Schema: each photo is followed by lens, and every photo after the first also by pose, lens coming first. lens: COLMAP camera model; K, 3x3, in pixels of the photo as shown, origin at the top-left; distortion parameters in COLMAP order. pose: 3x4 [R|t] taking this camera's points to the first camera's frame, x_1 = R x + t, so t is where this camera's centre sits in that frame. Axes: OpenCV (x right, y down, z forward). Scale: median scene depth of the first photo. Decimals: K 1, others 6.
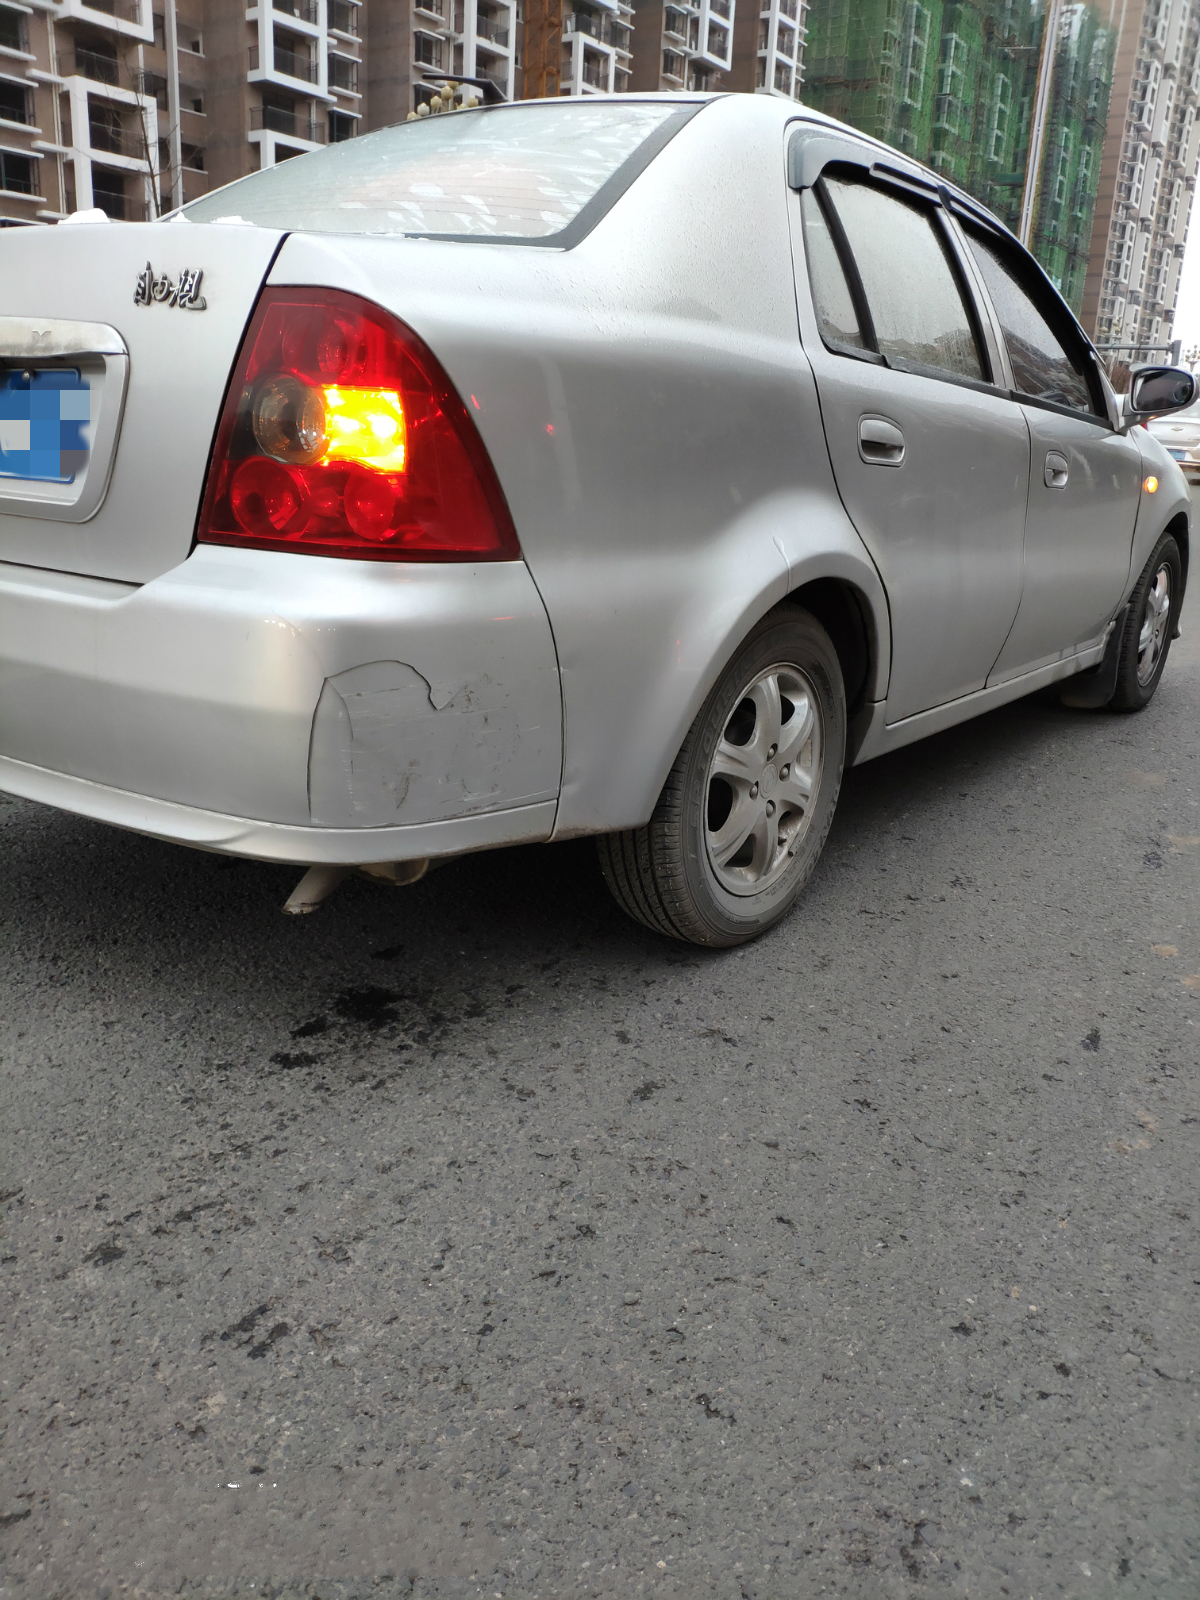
lens RADIAL K [[1292.0, 0, 593.0], [0, 1292.0, 778.2], [0, 0, 1]] dist [-0.006760, -0.016353]
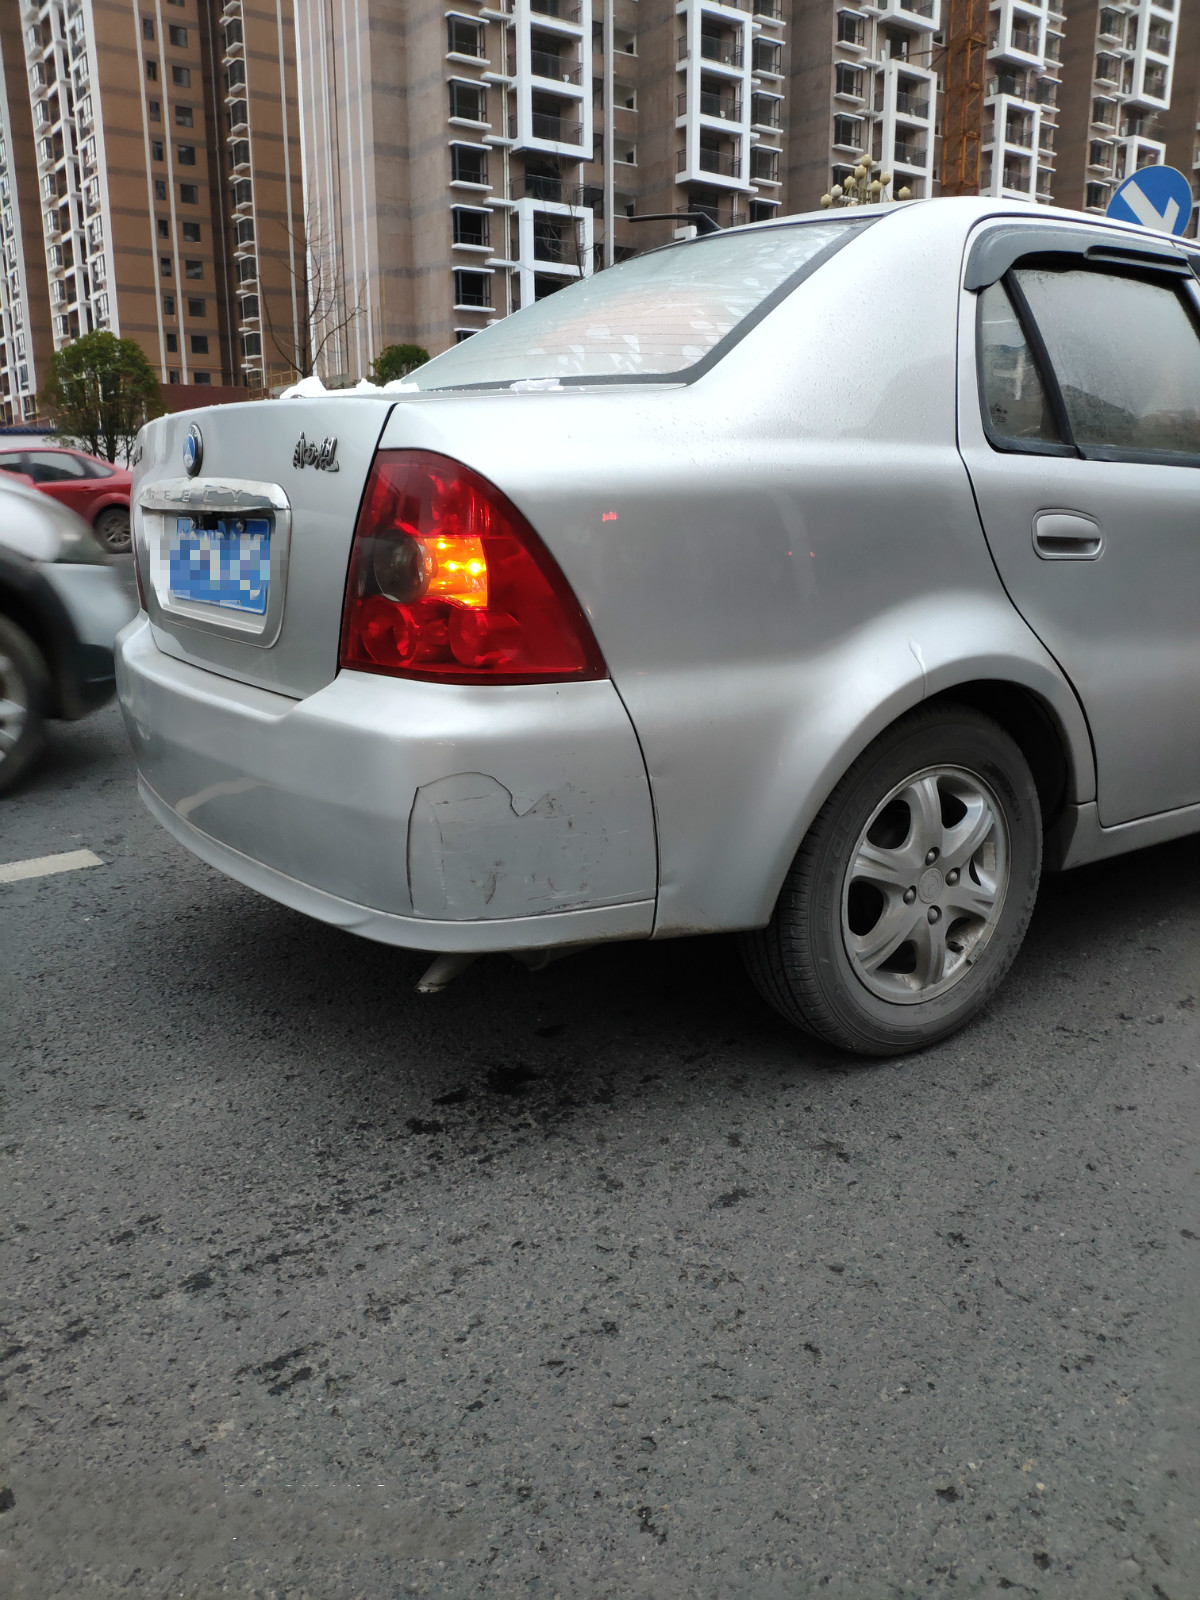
lens RADIAL K [[1300.7, 0, 599.6], [0, 1300.7, 732.8], [0, 0, 1]] dist [-0.006924, -0.018156]
pose [[0.946317, 0.008572, -0.323125, 0.261988], [-0.034538, 0.996607, -0.074711, -0.037795], [0.321388, 0.081860, 0.943403, -0.018633]]
